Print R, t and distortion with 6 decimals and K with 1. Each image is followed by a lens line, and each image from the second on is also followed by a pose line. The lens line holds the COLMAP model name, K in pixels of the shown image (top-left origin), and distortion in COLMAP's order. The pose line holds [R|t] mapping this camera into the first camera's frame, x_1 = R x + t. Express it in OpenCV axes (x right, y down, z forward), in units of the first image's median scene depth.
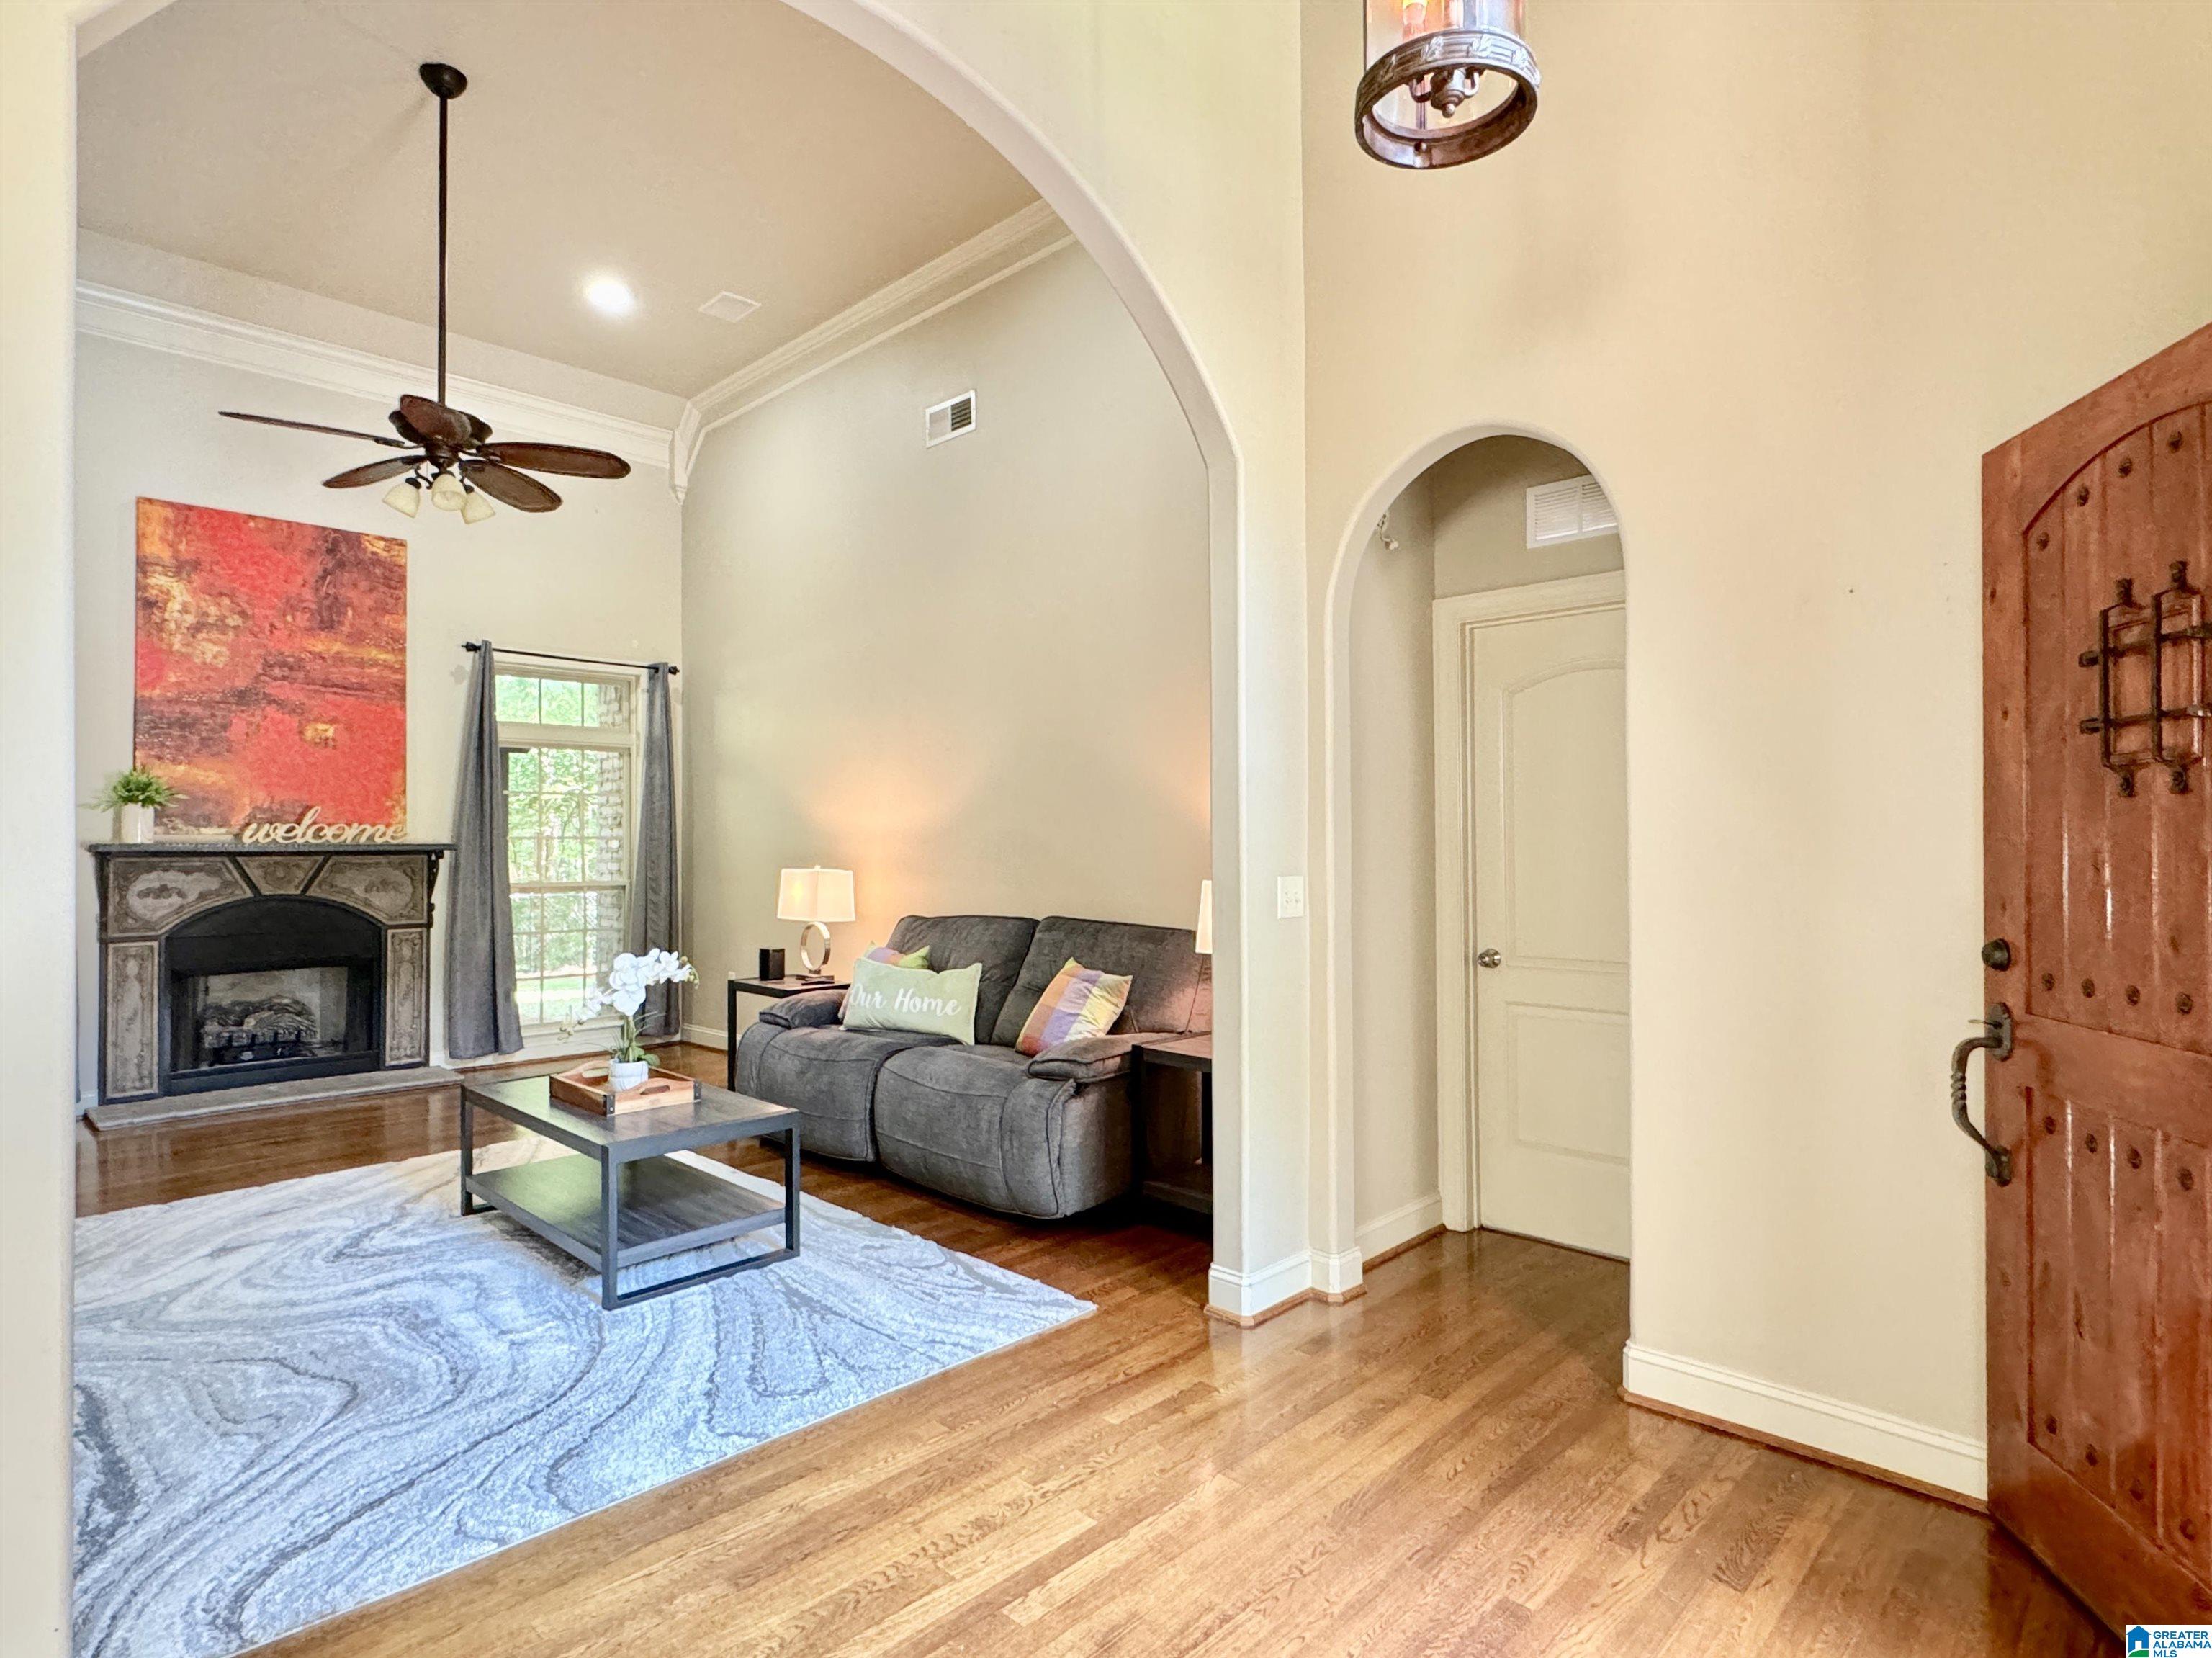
lens RADIAL K [[1186.1, 0, 1130.0], [0, 1186.1, 840.6], [0, 0, 1]] dist [-0.006978, 0.003863]
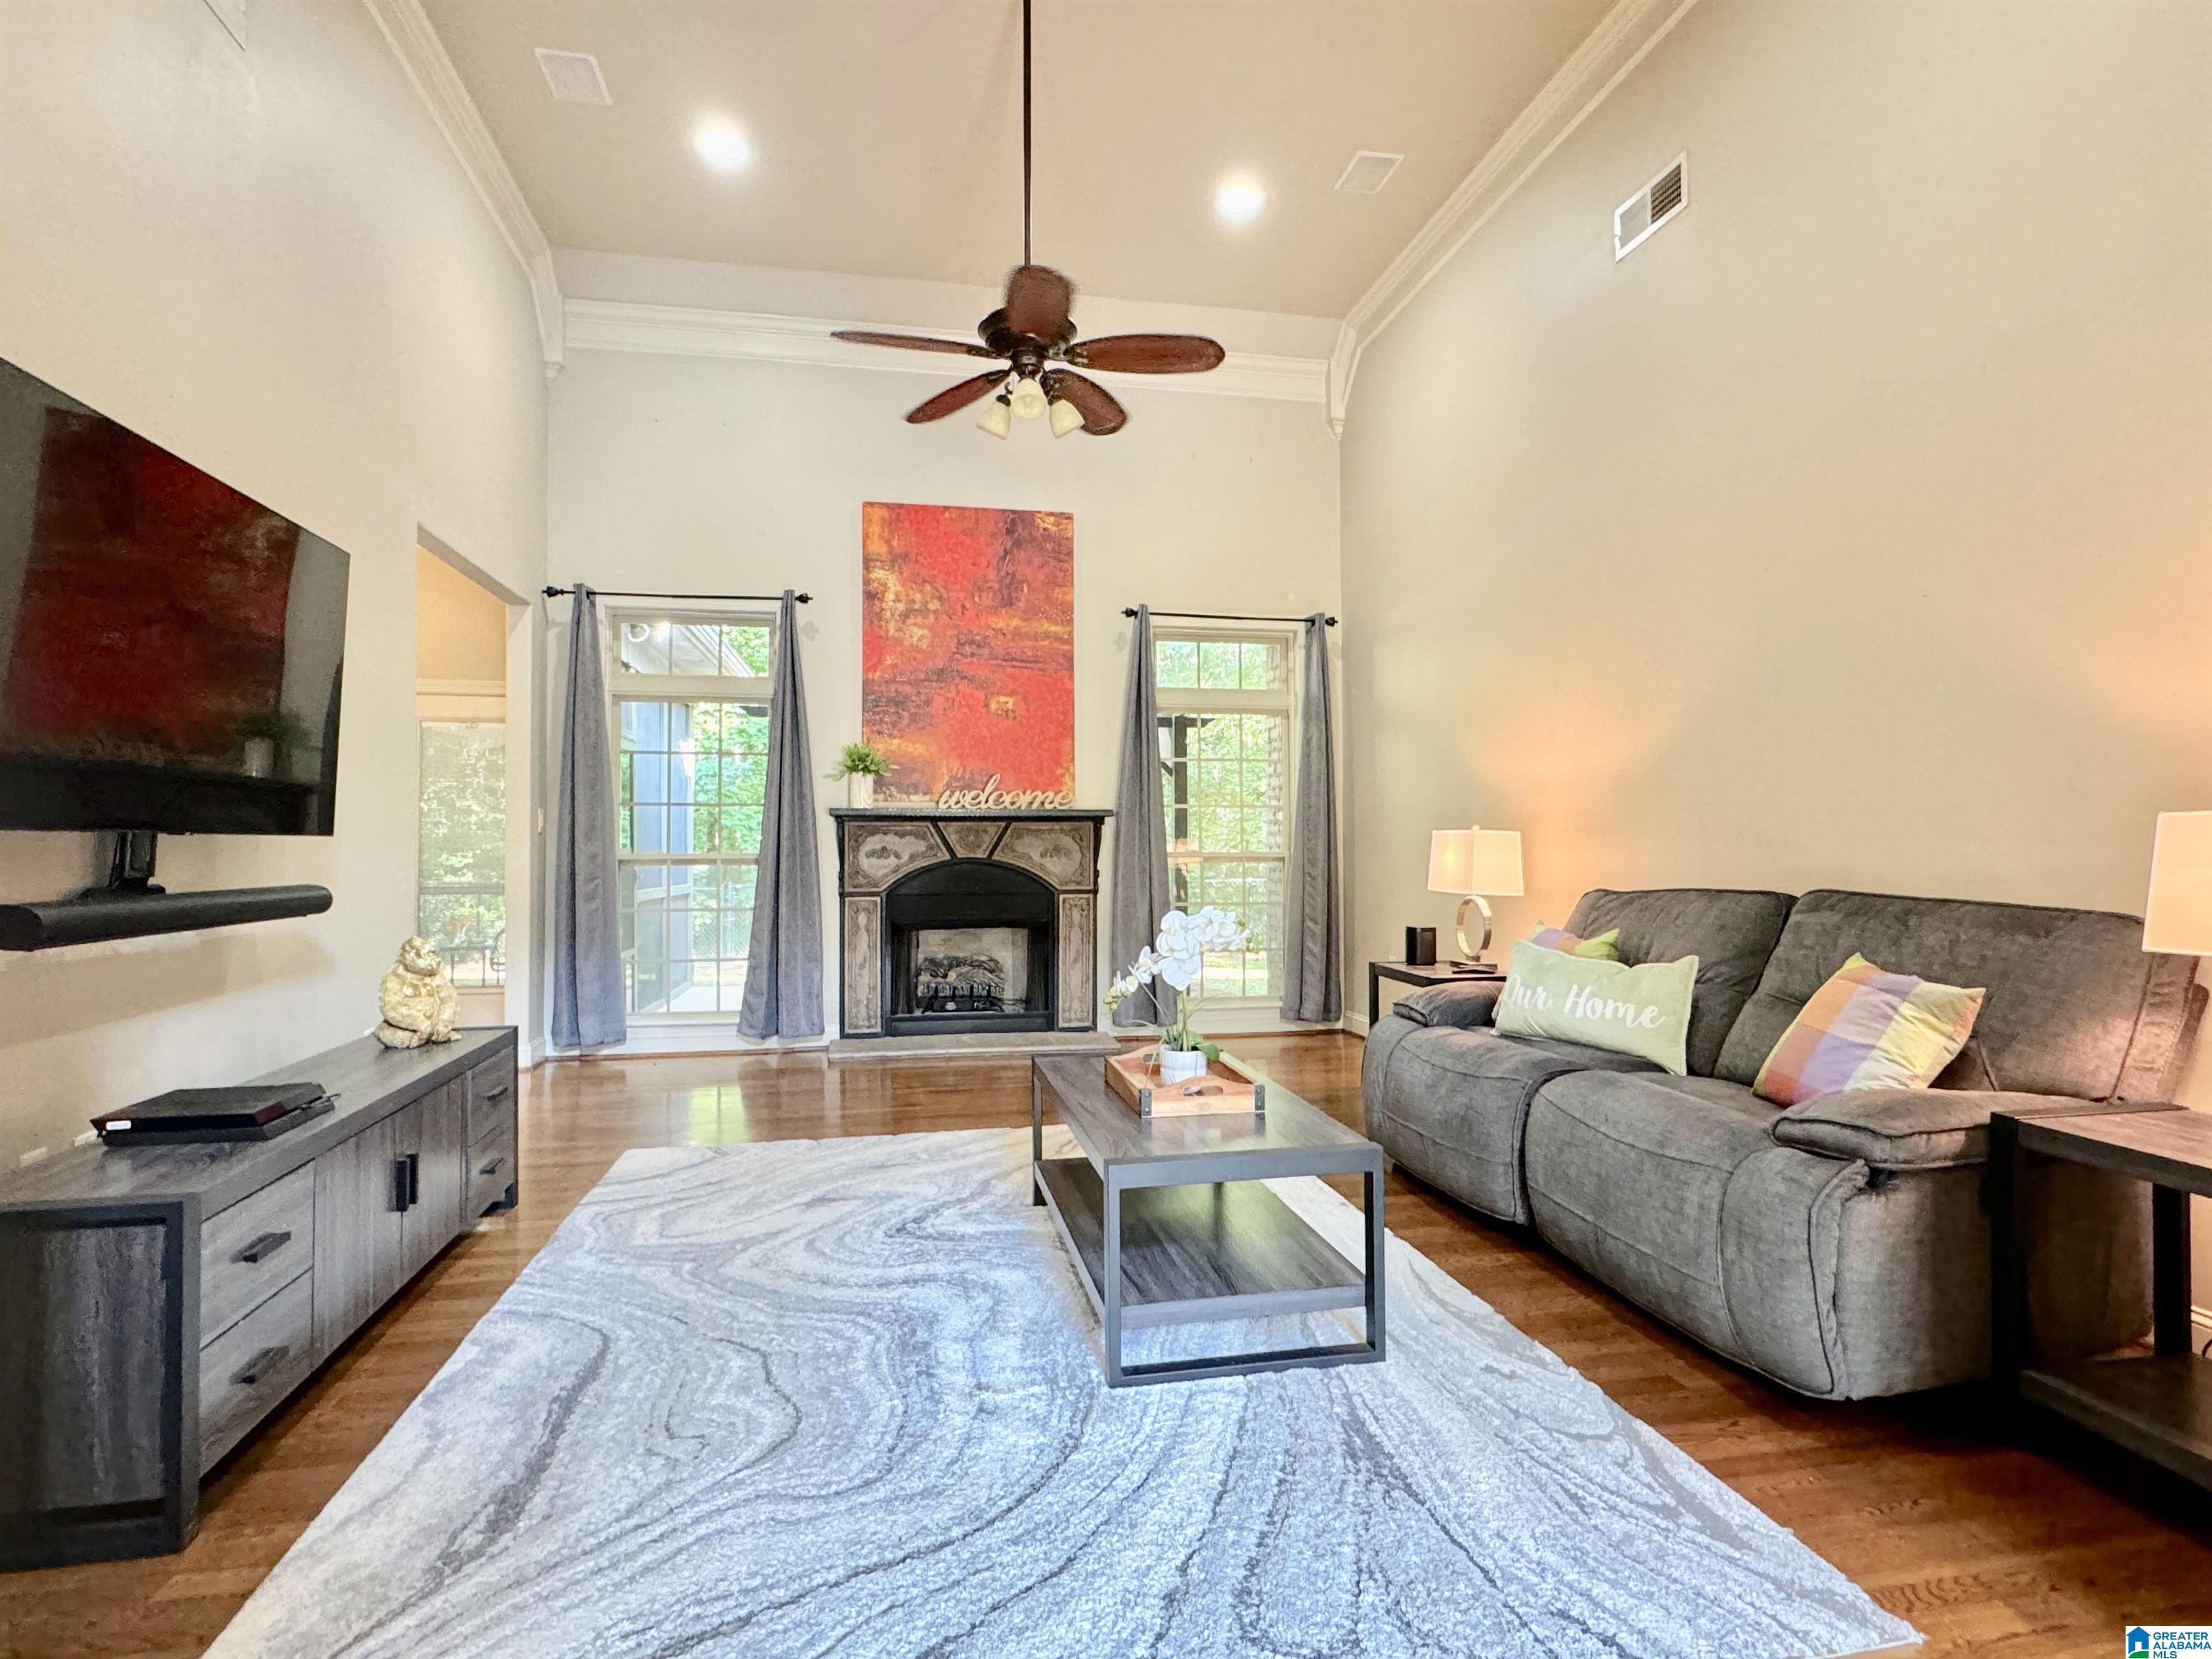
lens RADIAL K [[1186.0, 0, 1075.2], [0, 1186.0, 826.8], [0, 0, 1]] dist [-0.006978, 0.003863]
pose [[0.806819, -0.007815, -0.590747, -0.015906], [0.003797, 0.999960, -0.008043, 0.042987], [0.590786, 0.004246, 0.806817, 0.309389]]
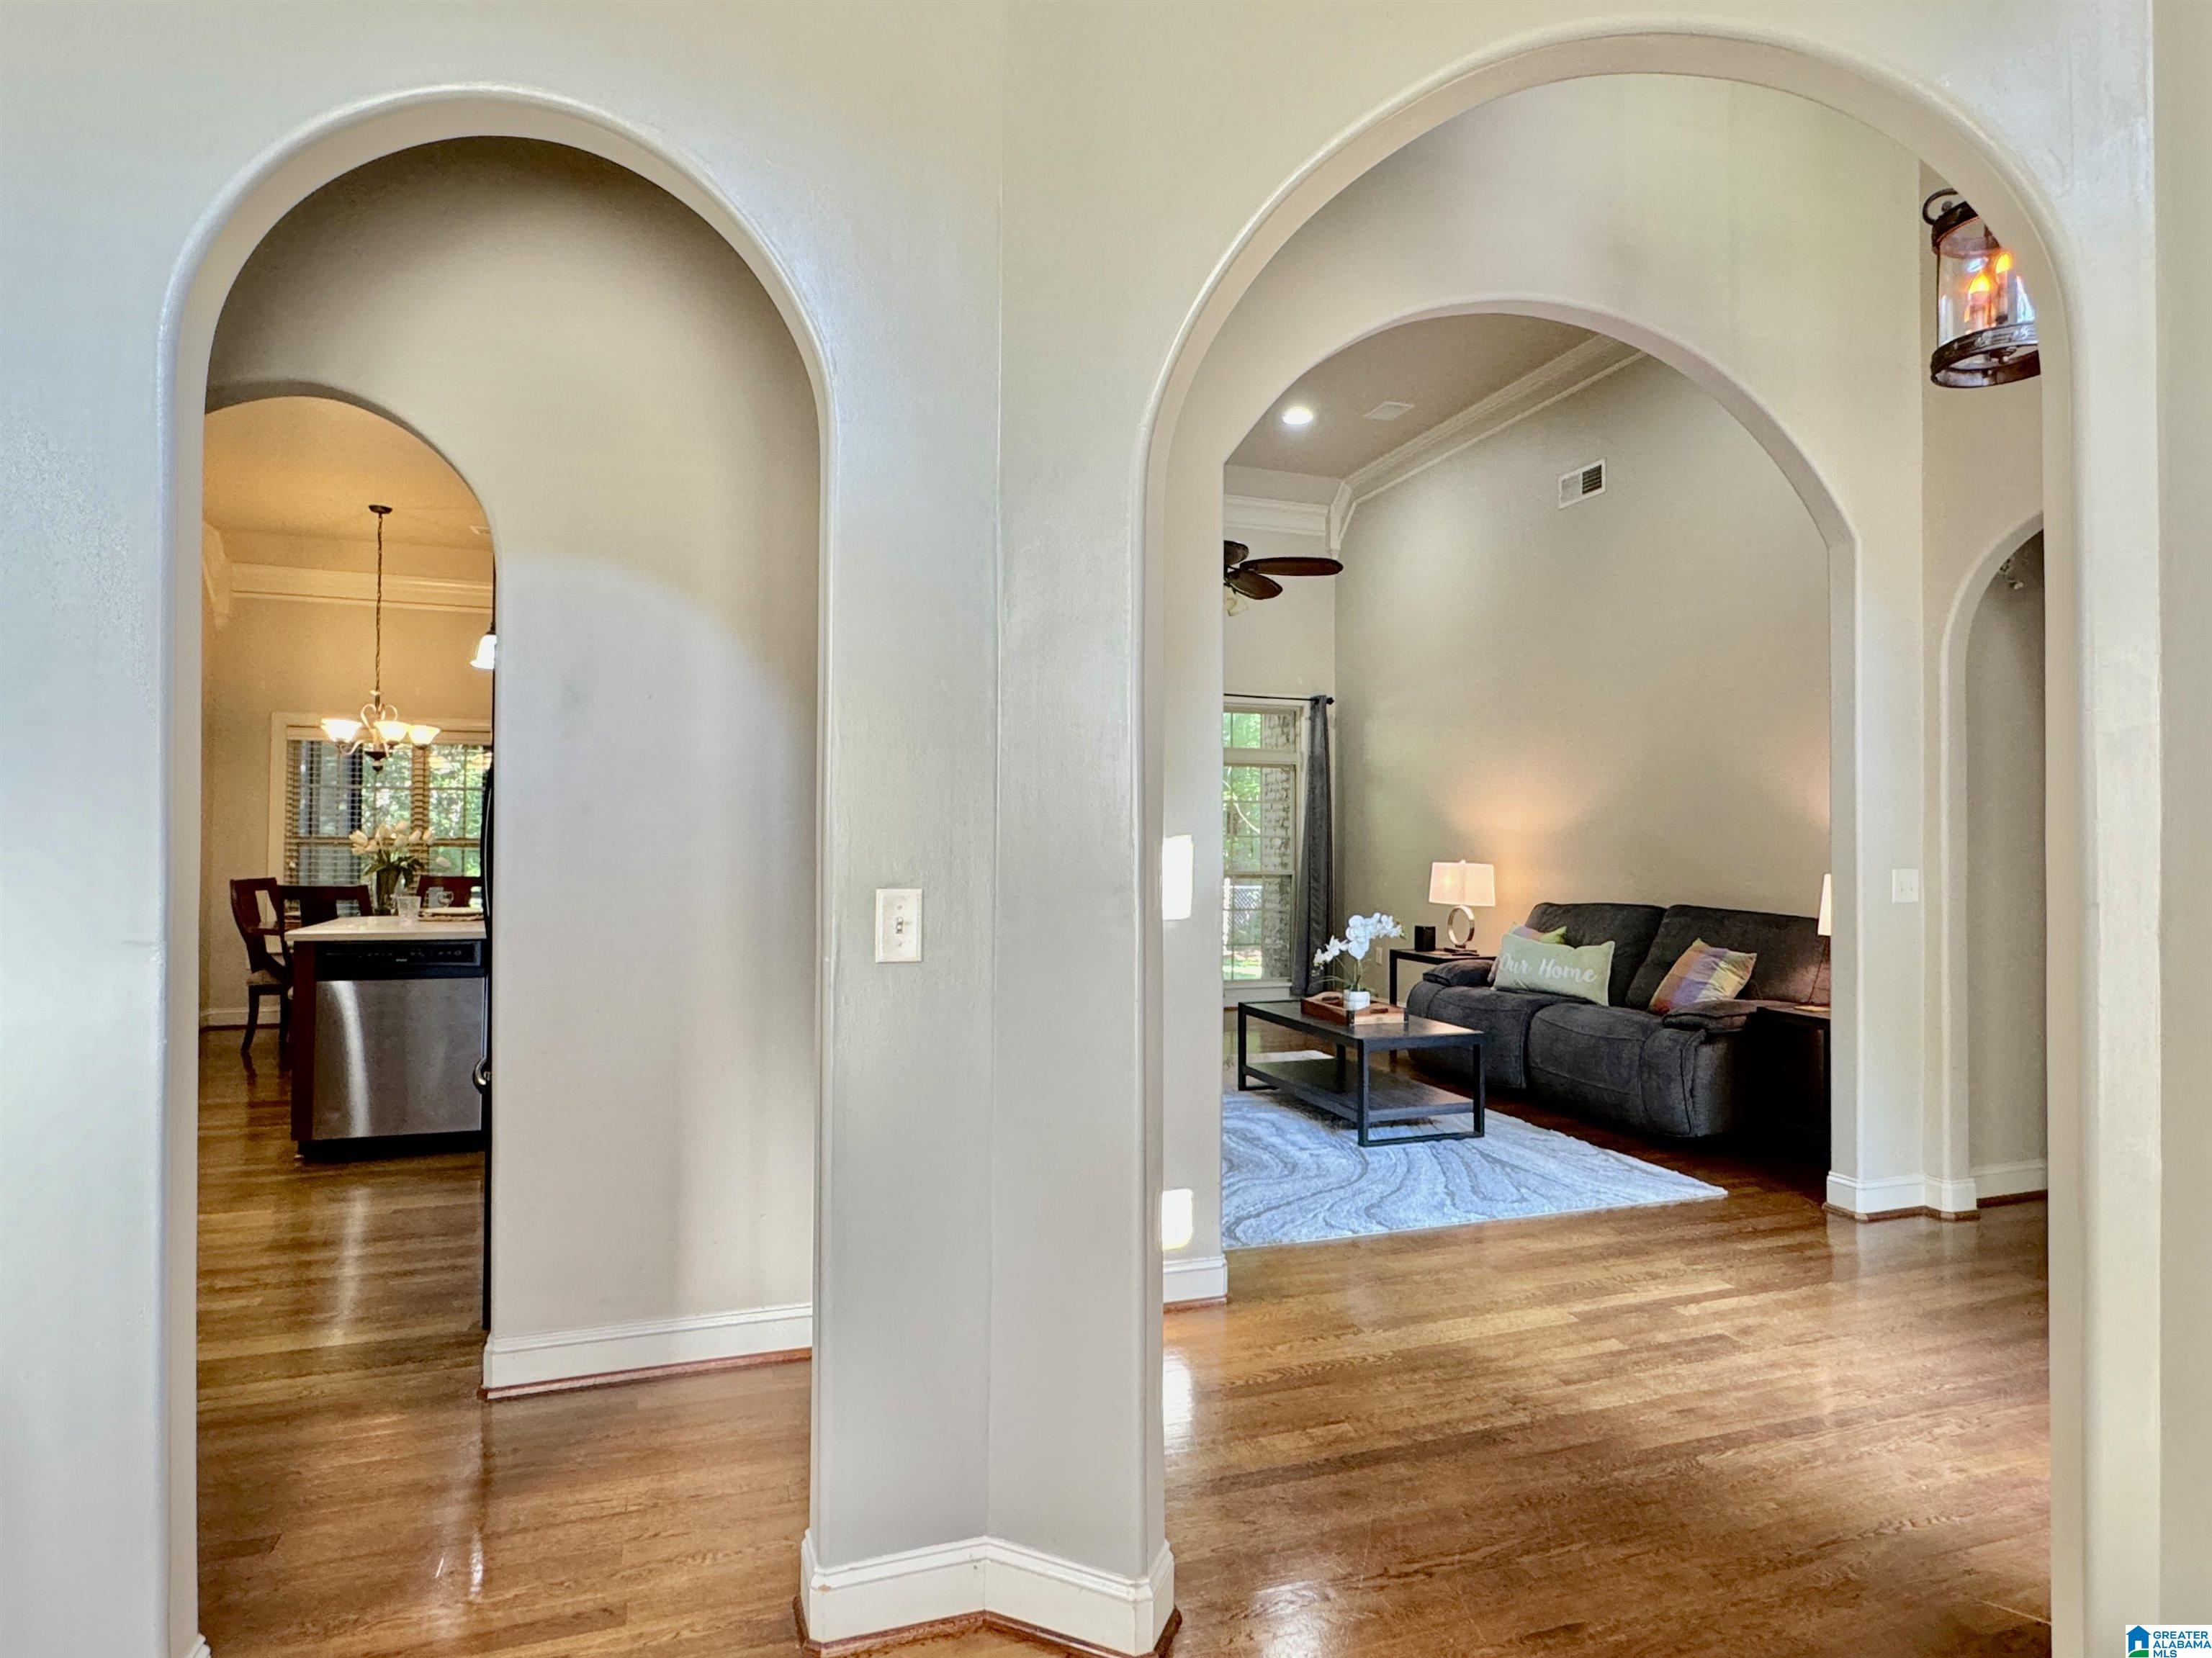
lens RADIAL K [[1185.9, 0, 1108.3], [0, 1185.9, 831.9], [0, 0, 1]] dist [-0.006978, 0.003863]
pose [[0.880721, 0.004007, -0.473618, -0.010178], [-0.008180, 0.999944, -0.006750, 0.005332], [0.473564, 0.009819, 0.880704, -0.389714]]
